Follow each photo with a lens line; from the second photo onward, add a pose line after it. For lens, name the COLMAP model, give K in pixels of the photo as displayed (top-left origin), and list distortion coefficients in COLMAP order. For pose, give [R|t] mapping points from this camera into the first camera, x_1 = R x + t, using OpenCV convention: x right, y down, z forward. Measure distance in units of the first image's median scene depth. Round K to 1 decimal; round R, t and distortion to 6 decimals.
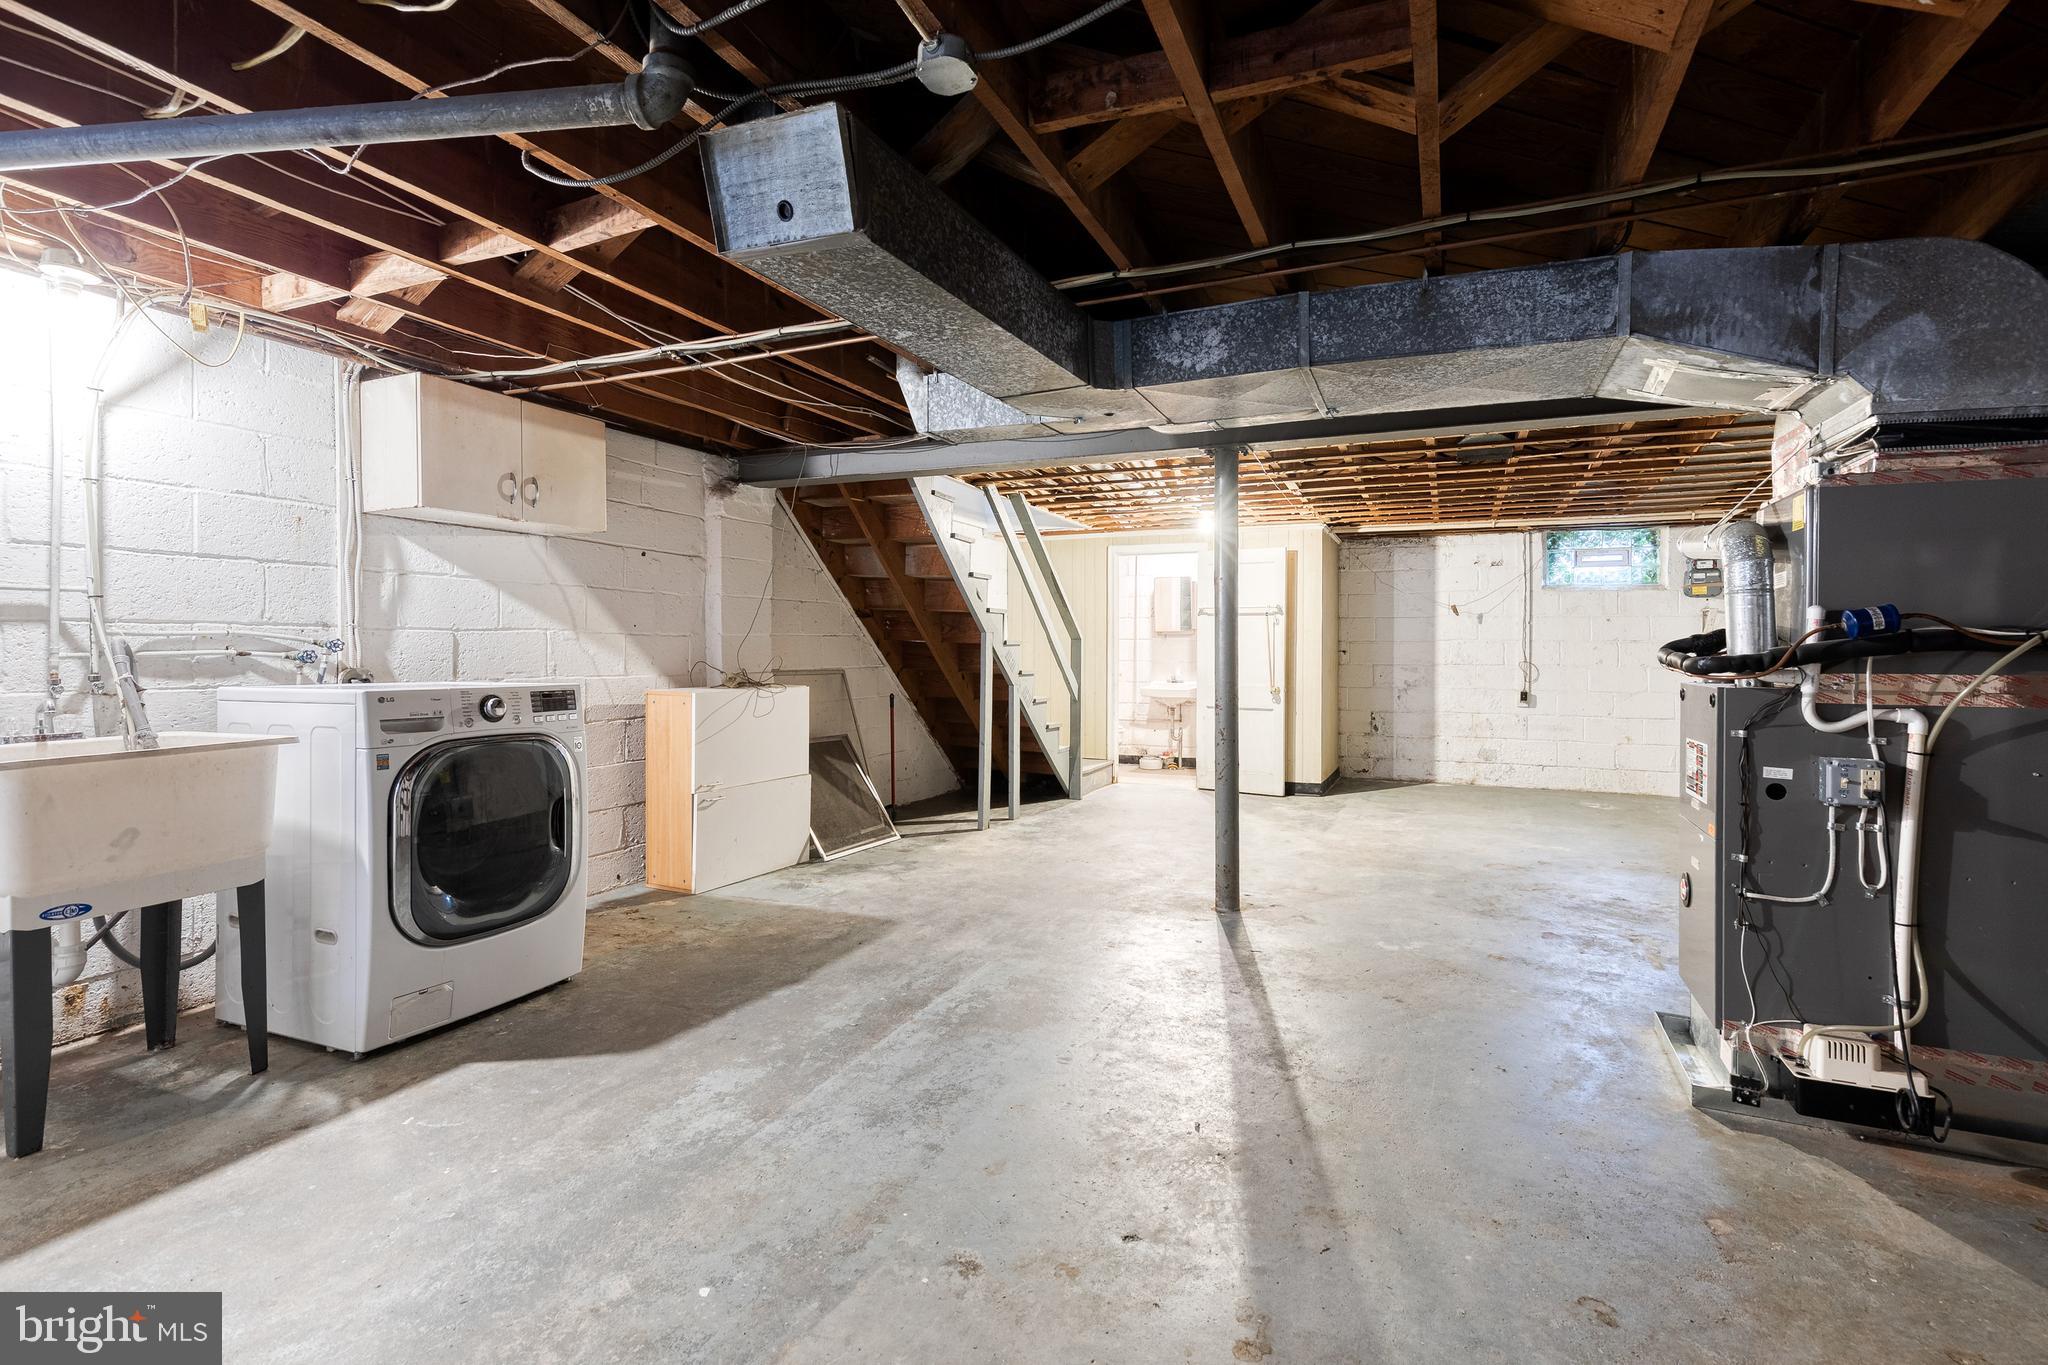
lens RADIAL K [[938.3, 0, 1031.6], [0, 938.3, 668.8], [0, 0, 1]] dist [0.013371, -0.001945]
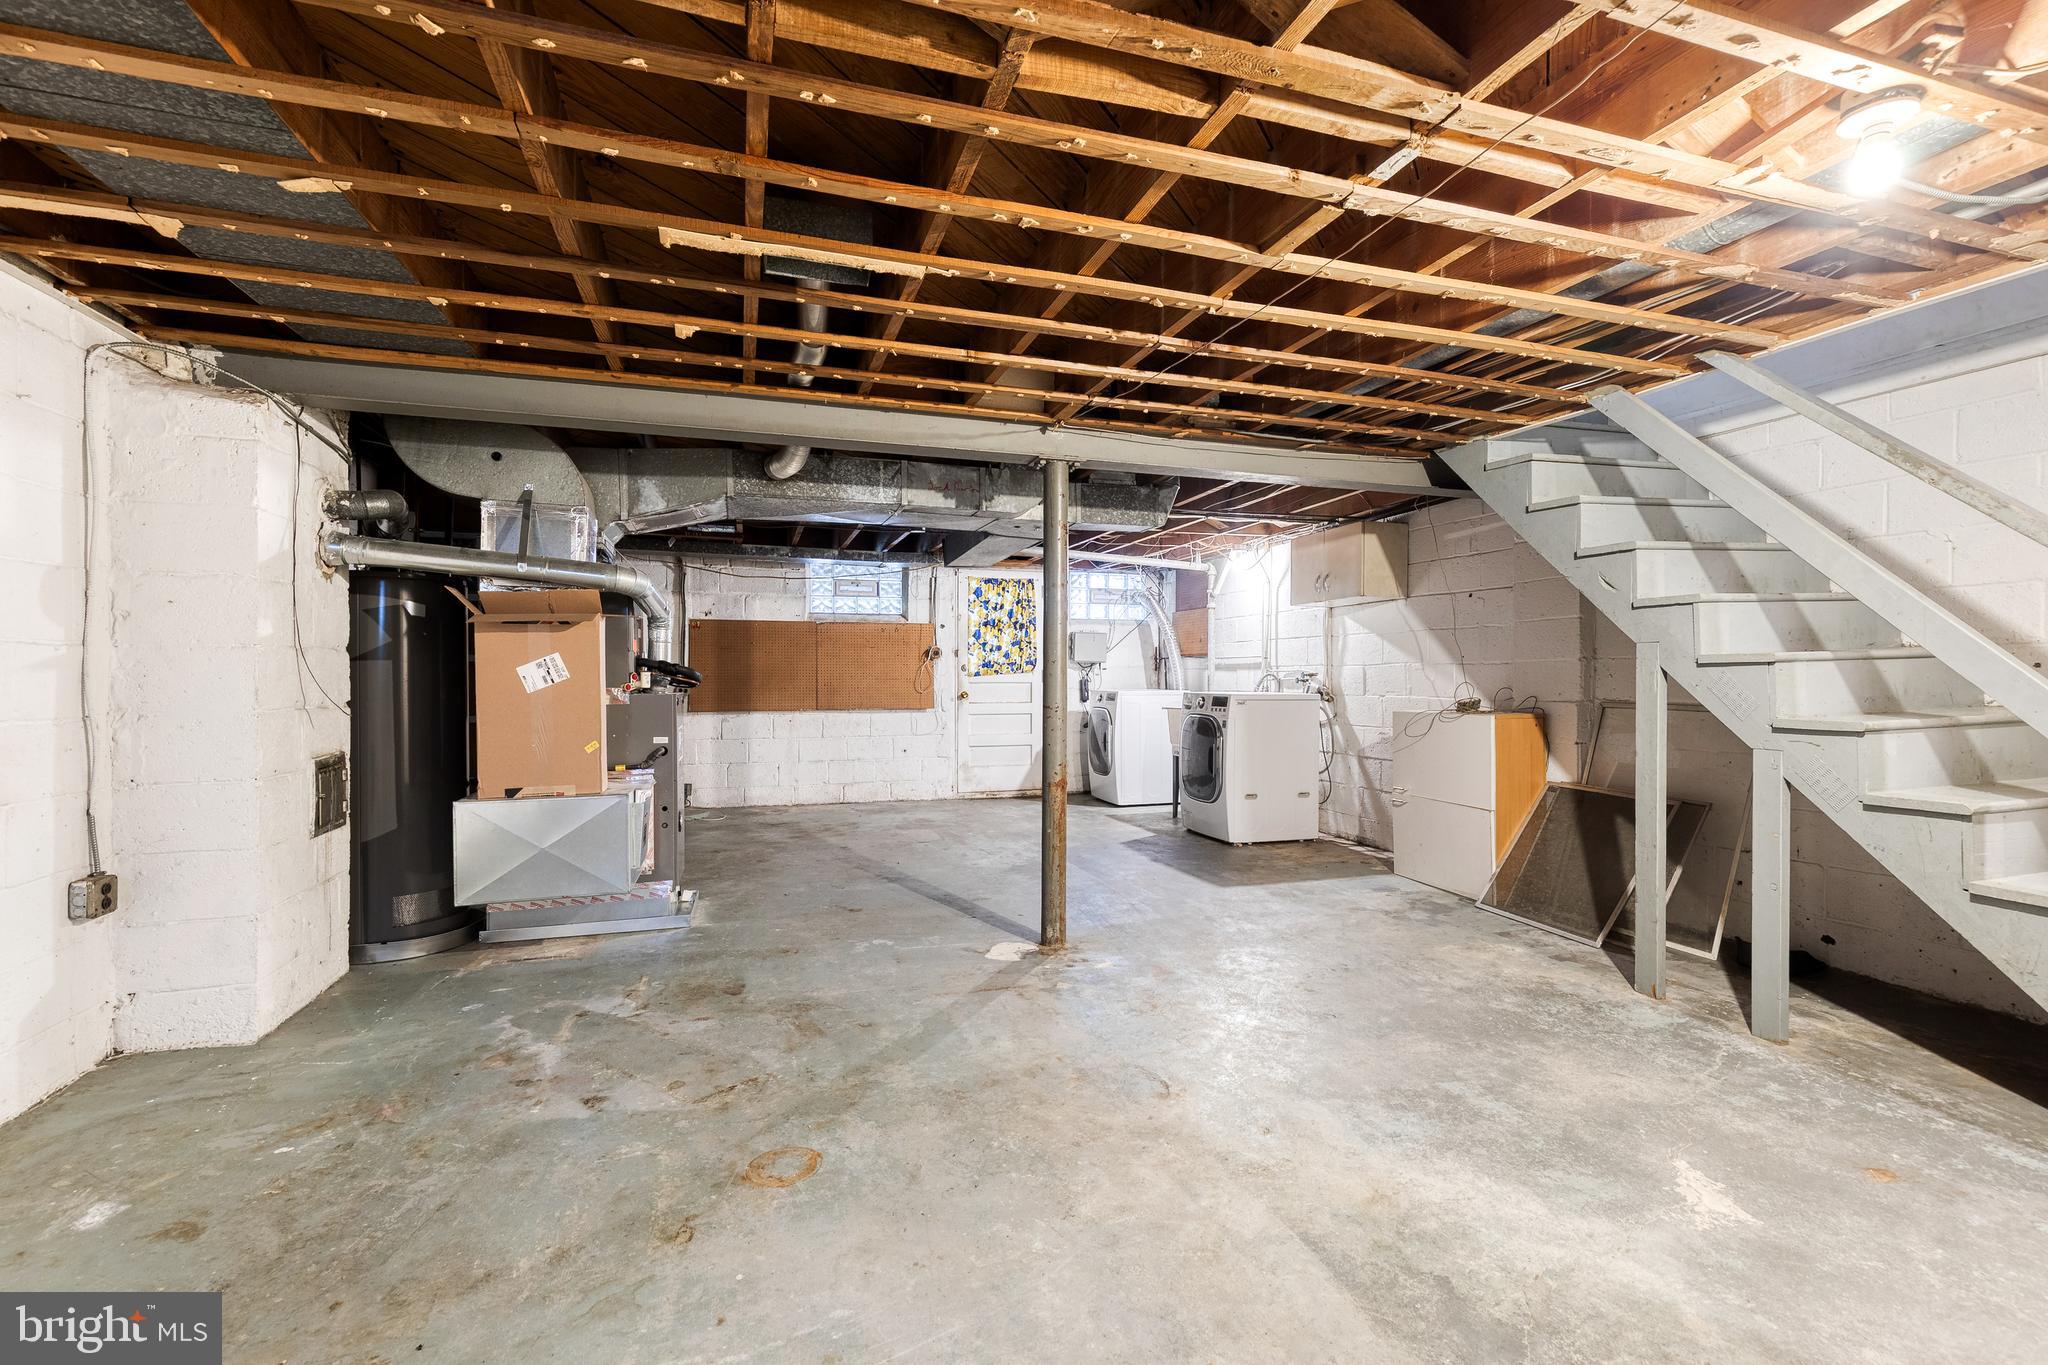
lens RADIAL K [[938.3, 0, 1031.8], [0, 938.3, 679.5], [0, 0, 1]] dist [0.013371, -0.001945]
pose [[-0.750183, 0.001684, -0.661228, 0.873966], [-0.012069, 0.999795, 0.016239, -0.034179], [0.661120, 0.020162, -0.750009, 1.732260]]
